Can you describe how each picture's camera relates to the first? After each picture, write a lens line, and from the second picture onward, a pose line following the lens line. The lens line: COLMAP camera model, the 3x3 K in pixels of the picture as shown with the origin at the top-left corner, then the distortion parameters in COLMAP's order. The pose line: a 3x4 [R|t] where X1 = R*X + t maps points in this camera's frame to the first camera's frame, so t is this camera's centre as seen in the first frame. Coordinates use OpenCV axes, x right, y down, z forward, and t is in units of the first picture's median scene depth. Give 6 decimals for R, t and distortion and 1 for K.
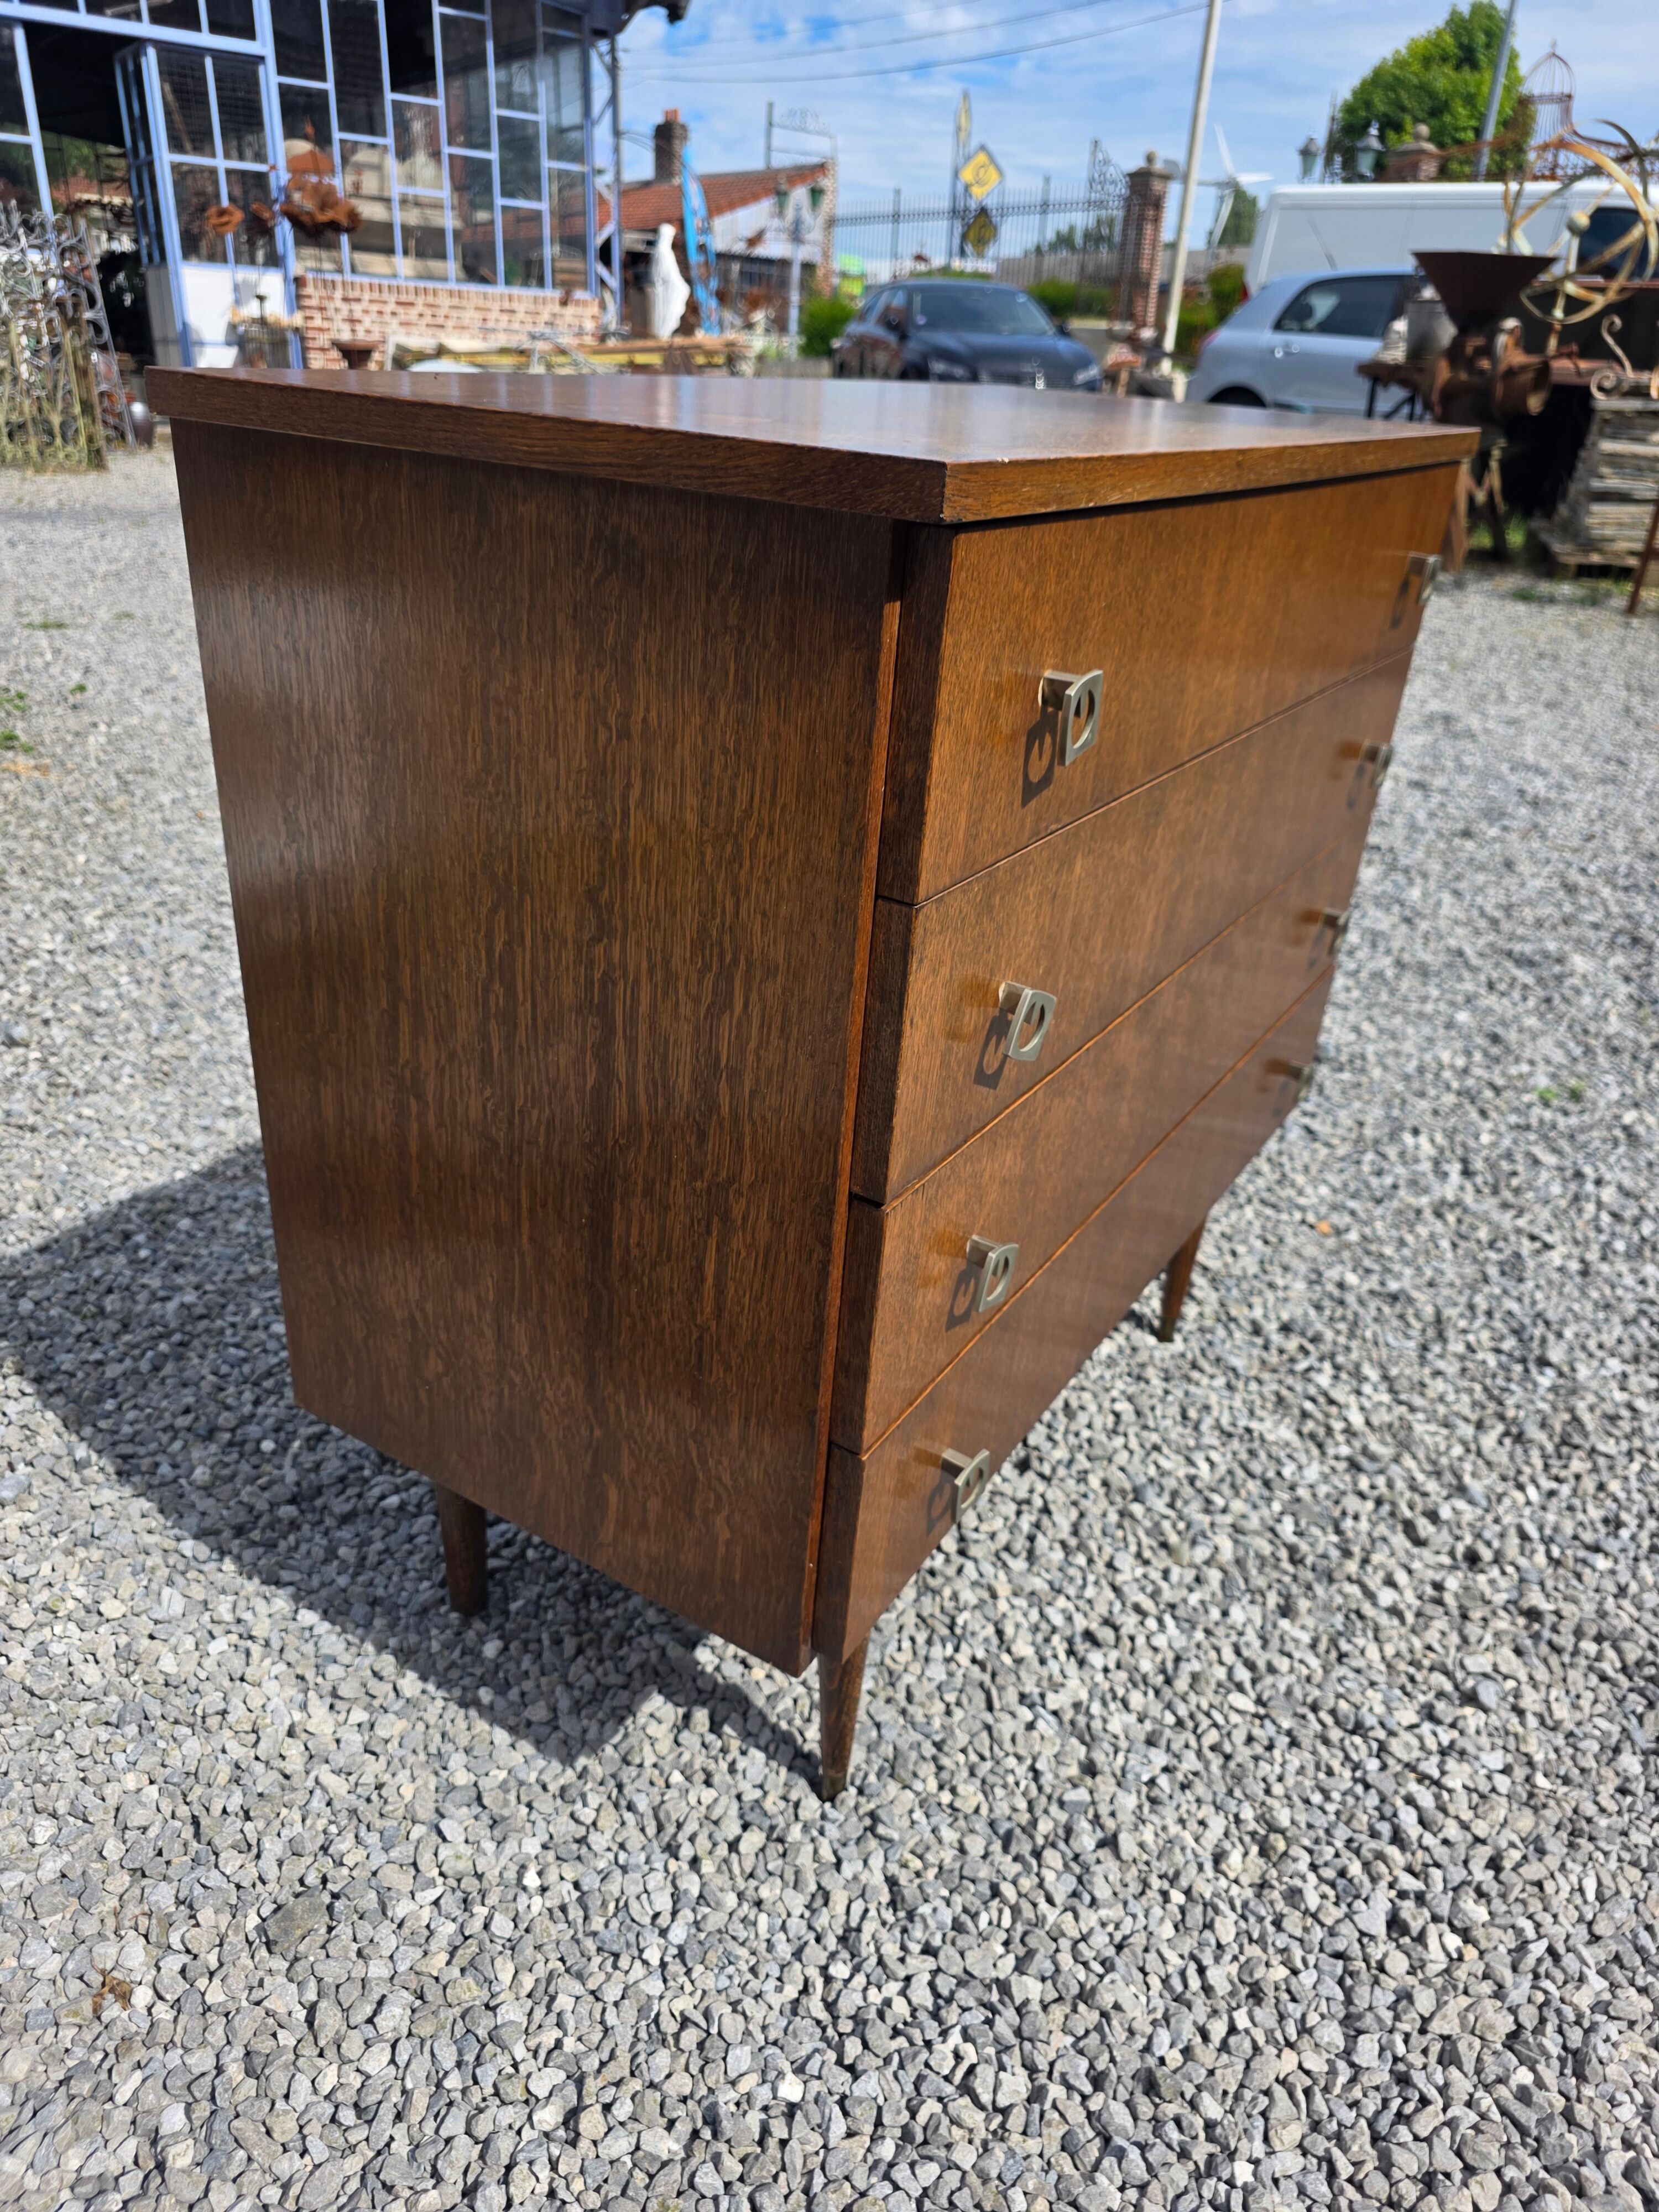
lens RADIAL K [[1506.1, 0, 815.3], [0, 1506.1, 1135.5], [0, 0, 1]] dist [0.028552, -0.022127]
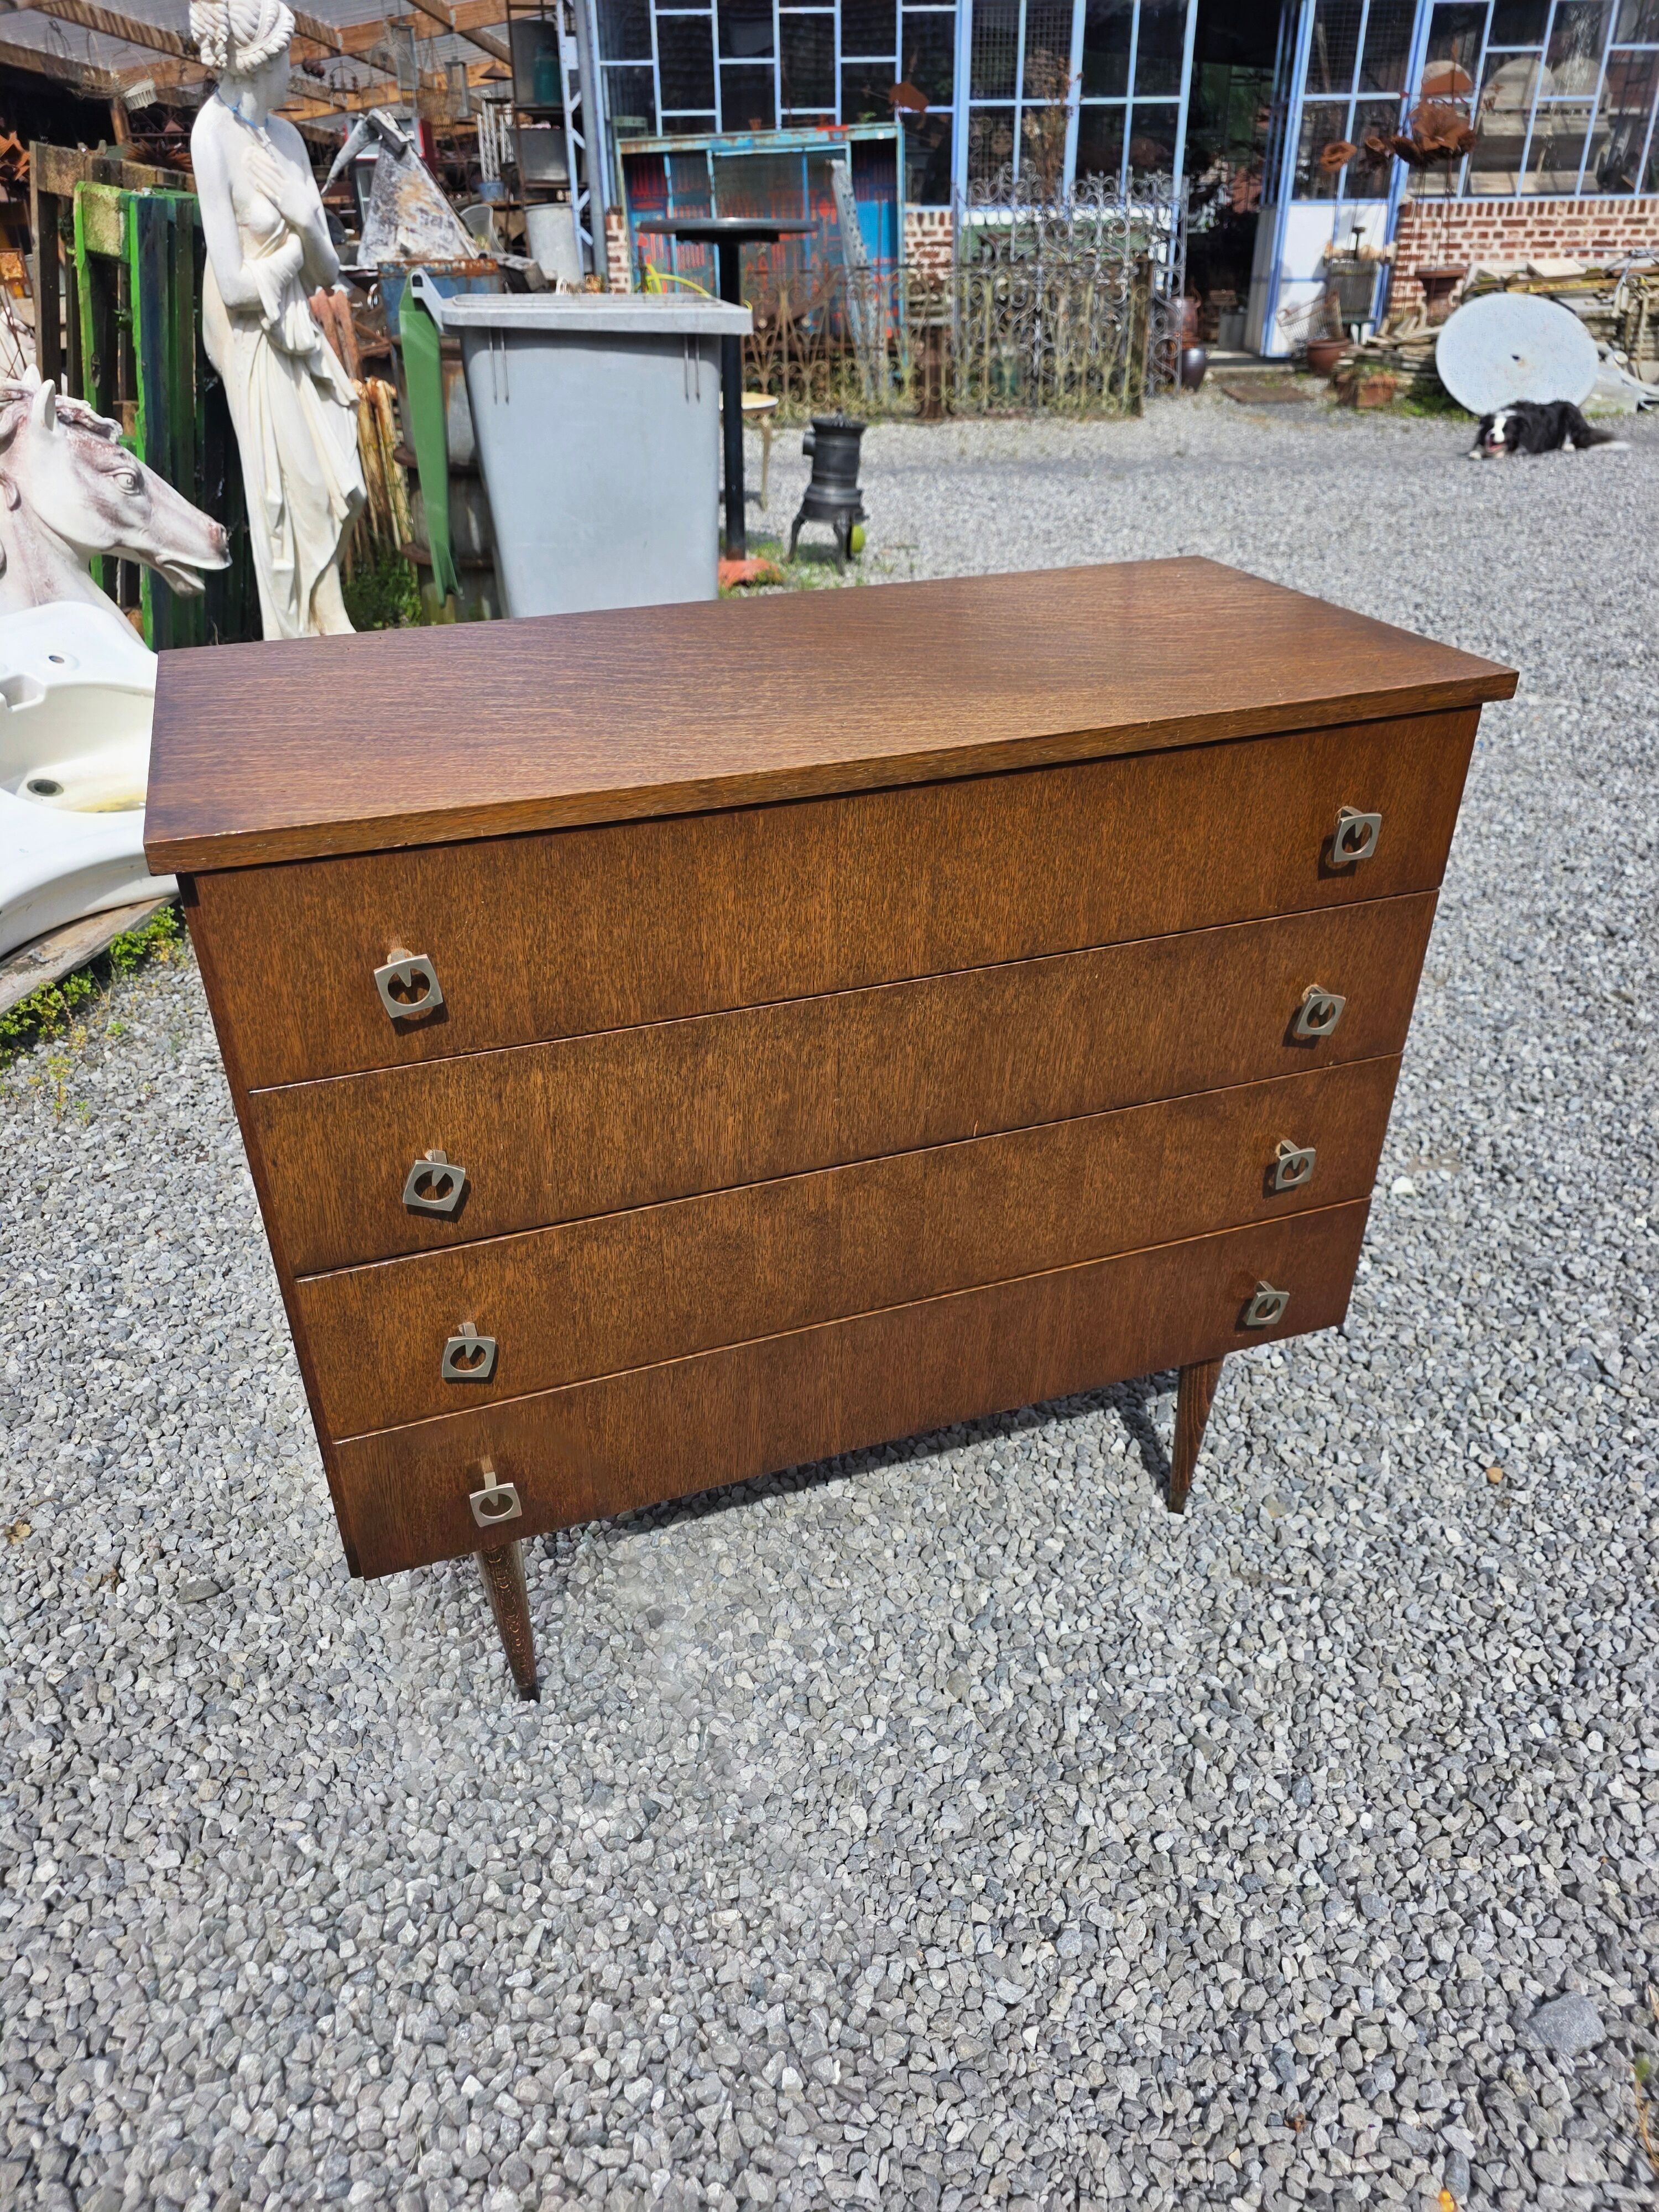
lens RADIAL K [[1506.1, 0, 814.6], [0, 1506.1, 1093.9], [0, 0, 1]] dist [0.028552, -0.022127]
pose [[0.781438, 0.255516, -0.569268, 0.583400], [-0.237844, 0.965410, 0.106835, -0.190110], [0.576875, 0.051912, 0.815181, 0.042820]]
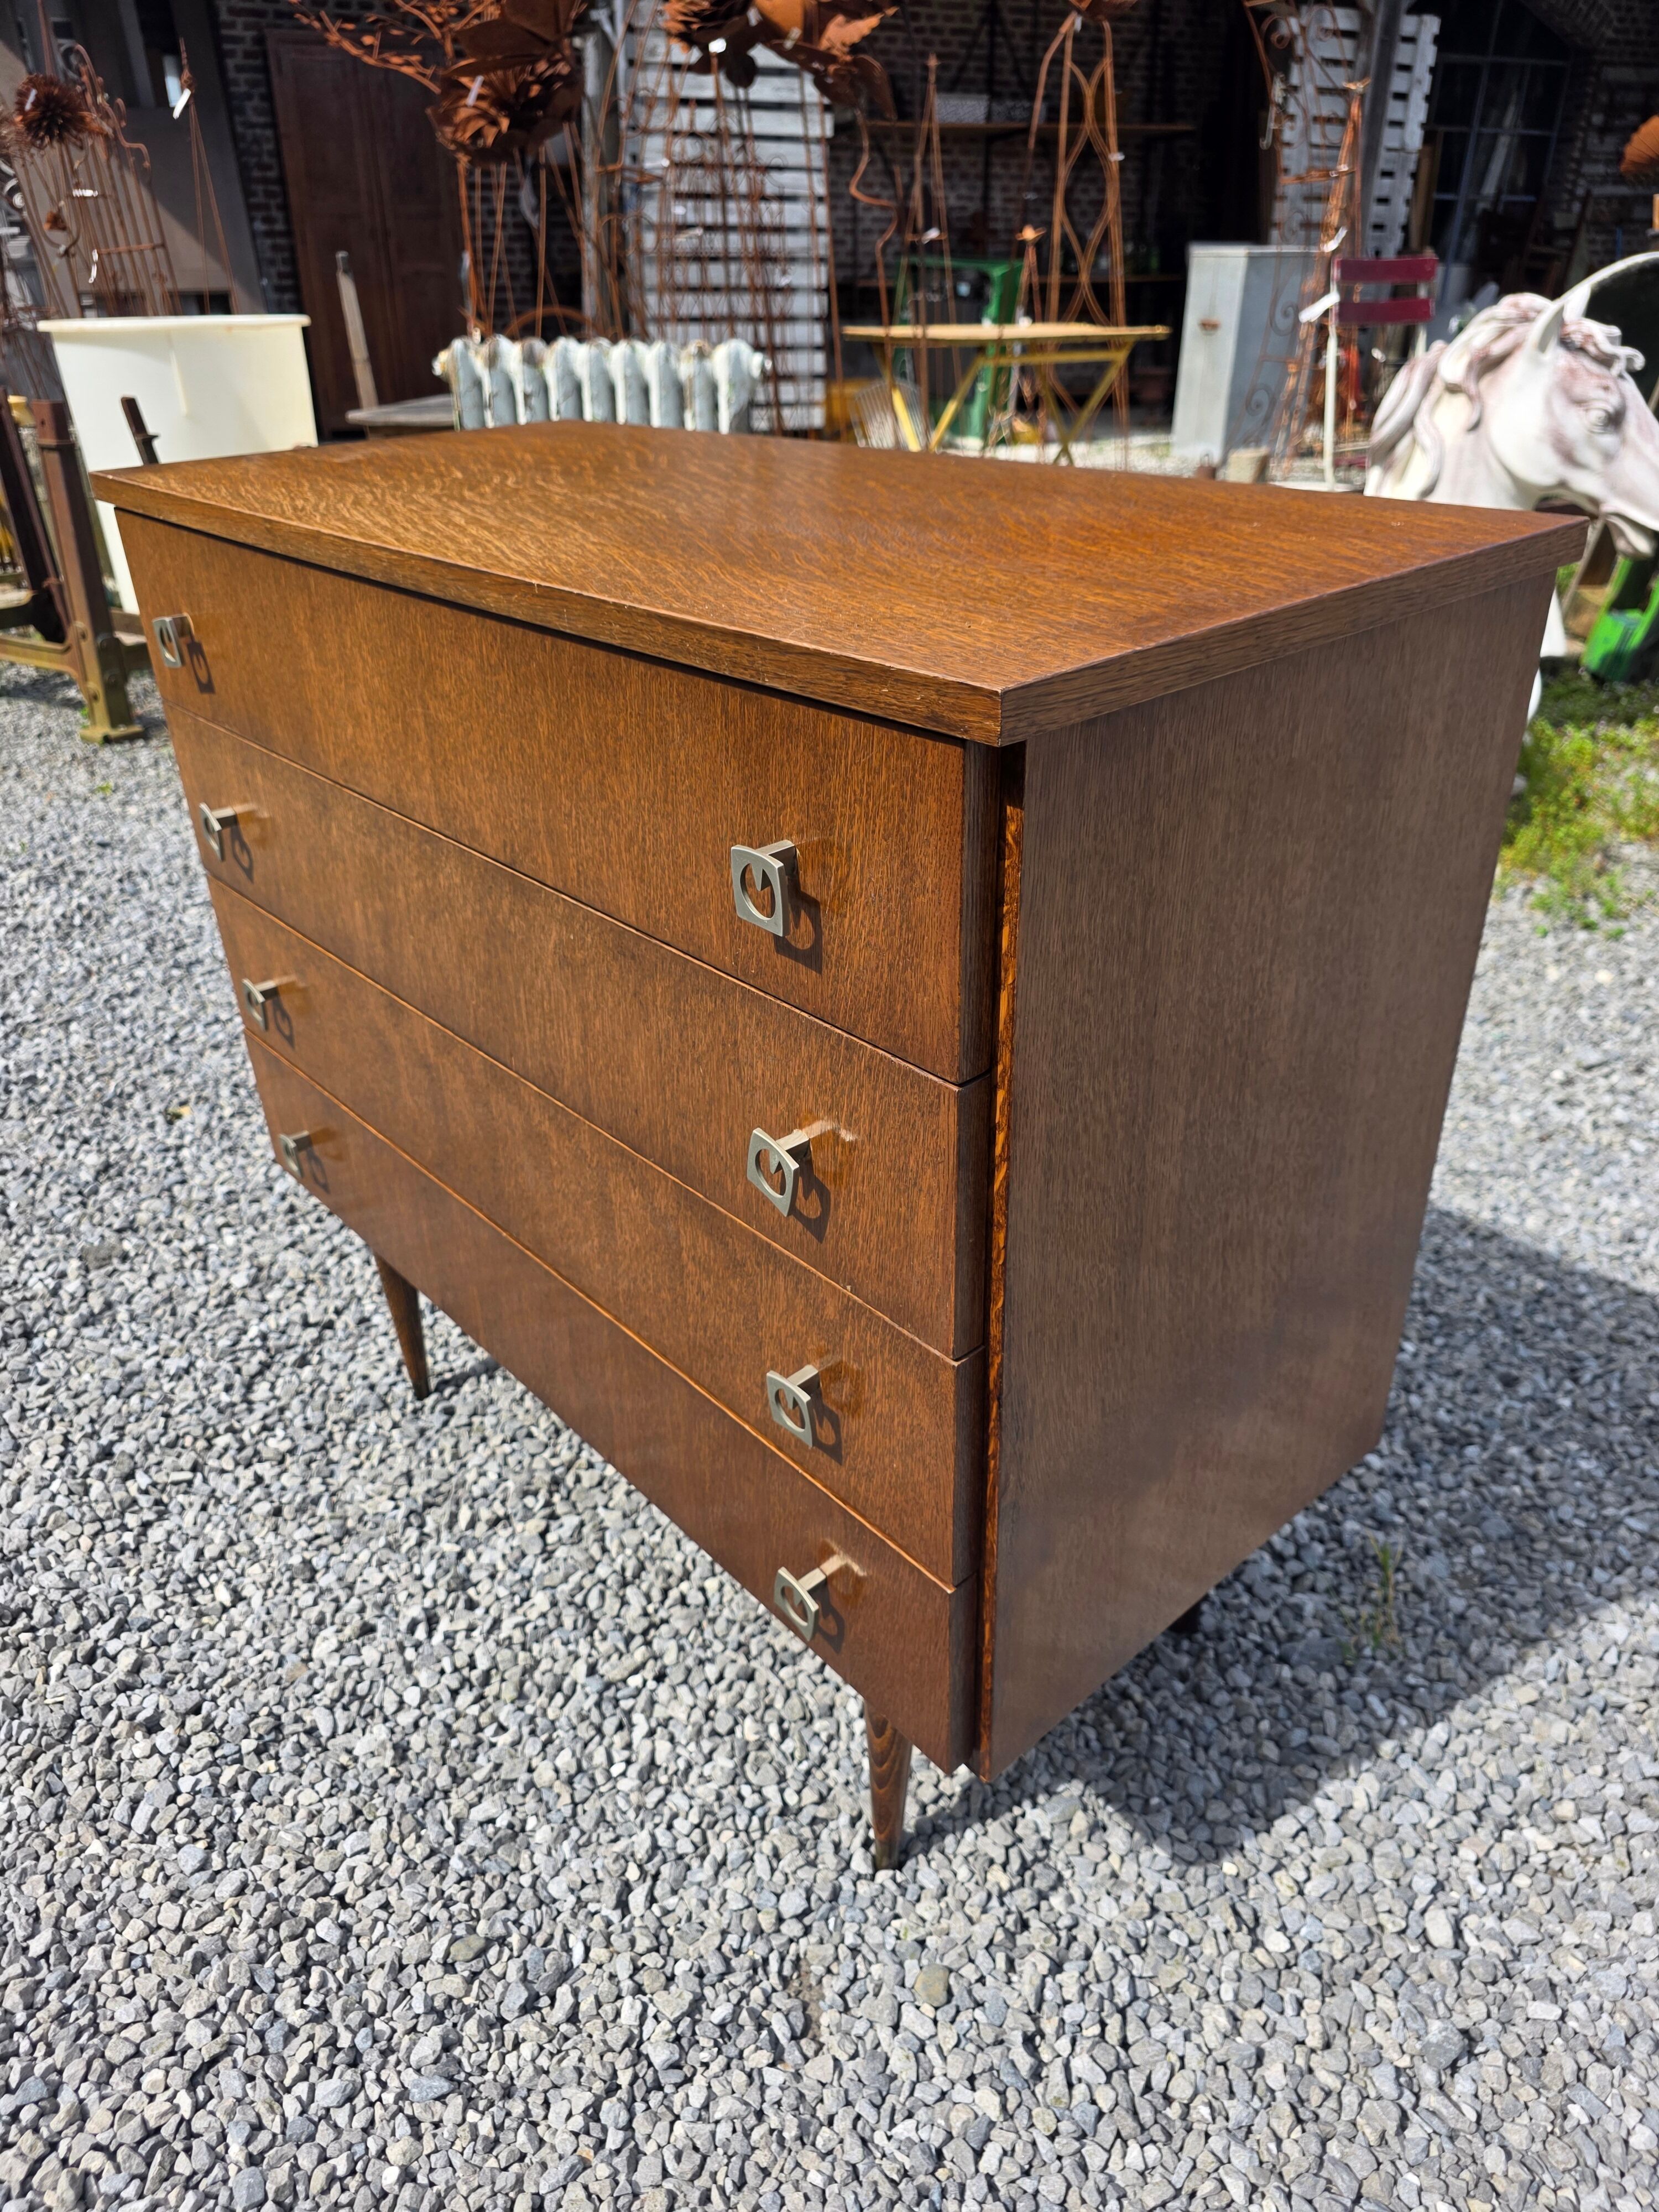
lens RADIAL K [[1506.1, 0, 794.0], [0, 1506.1, 1114.9], [0, 0, 1]] dist [0.028552, -0.022127]
pose [[-0.299045, 0.429232, -0.852251, 0.736027], [-0.435732, 0.733149, 0.522140, -0.485929], [0.848946, 0.527497, -0.032214, 0.870747]]
